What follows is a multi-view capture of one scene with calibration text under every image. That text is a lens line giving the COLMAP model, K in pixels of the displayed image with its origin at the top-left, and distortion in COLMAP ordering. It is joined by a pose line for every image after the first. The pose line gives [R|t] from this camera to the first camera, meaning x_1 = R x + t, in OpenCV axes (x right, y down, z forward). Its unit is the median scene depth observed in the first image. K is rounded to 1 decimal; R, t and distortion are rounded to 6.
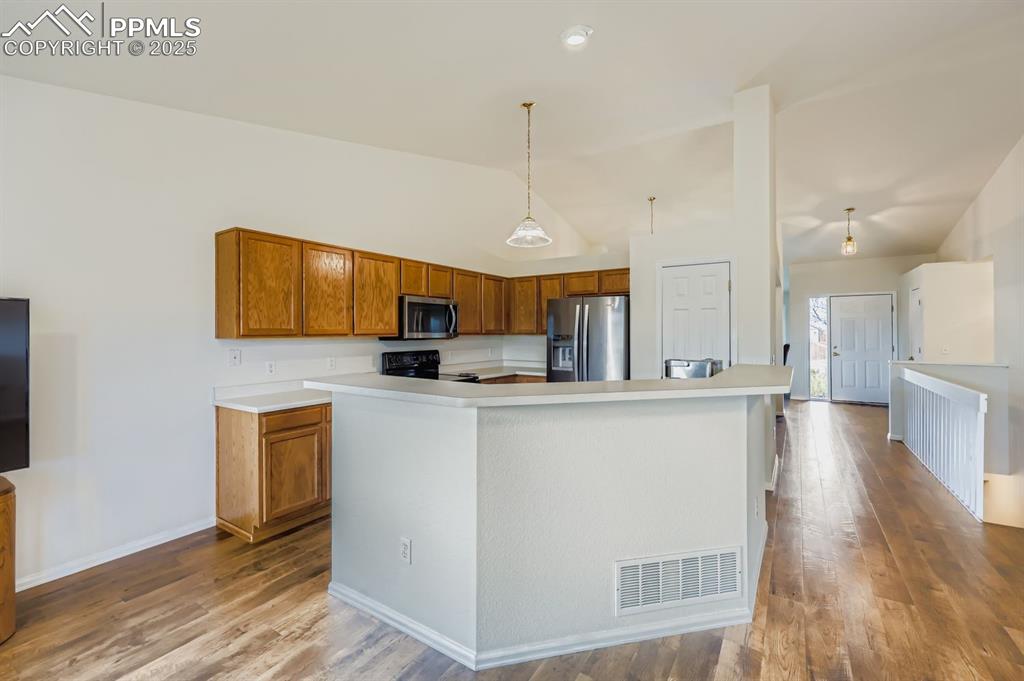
lens RADIAL K [[430.2, 0, 518.0], [0, 430.2, 330.2], [0, 0, 1]] dist [-0.001282, -0.000220]
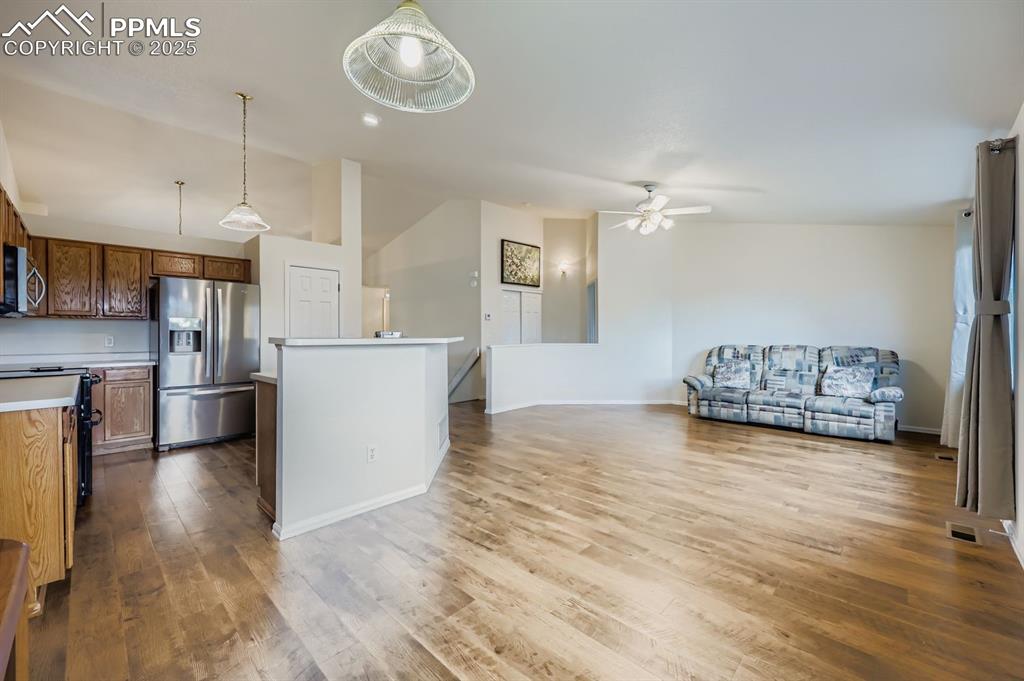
lens RADIAL K [[410.5, 0, 523.4], [0, 410.5, 336.9], [0, 0, 1]] dist [0.008750, 0.000077]
pose [[0.185670, -0.006942, 0.982588, -0.785202], [-0.000254, 0.999975, 0.007112, 0.055432], [-0.982612, -0.001570, 0.185663, 0.125151]]
